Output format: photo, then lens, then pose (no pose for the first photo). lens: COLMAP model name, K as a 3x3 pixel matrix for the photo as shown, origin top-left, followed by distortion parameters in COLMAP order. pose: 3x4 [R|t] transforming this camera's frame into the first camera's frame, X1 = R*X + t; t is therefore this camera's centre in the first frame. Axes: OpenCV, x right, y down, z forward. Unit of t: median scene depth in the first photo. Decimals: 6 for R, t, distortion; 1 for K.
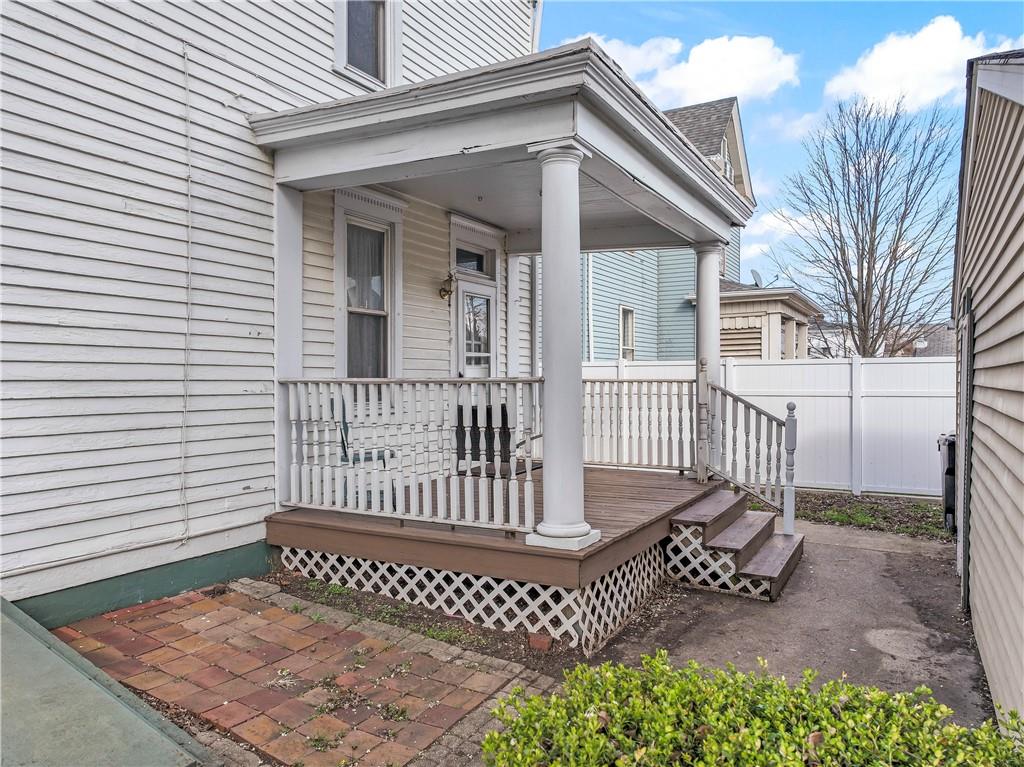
lens RADIAL K [[729.3, 0, 514.1], [0, 729.3, 380.5], [0, 0, 1]] dist [0.004557, 0.012627]
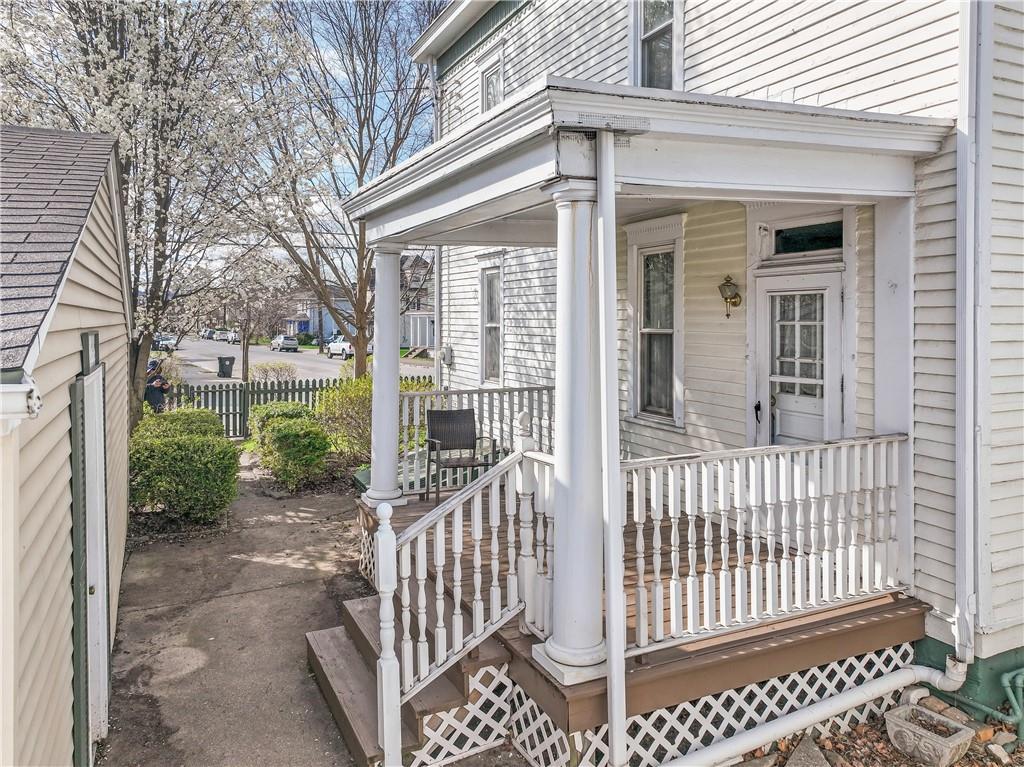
lens RADIAL K [[729.3, 0, 514.1], [0, 729.3, 380.5], [0, 0, 1]] dist [0.004557, 0.012627]
pose [[-0.576583, 0.073081, -0.813764, 1.019544], [0.002167, 0.996125, 0.087922, -0.151953], [0.817036, 0.048931, -0.574507, 1.881623]]
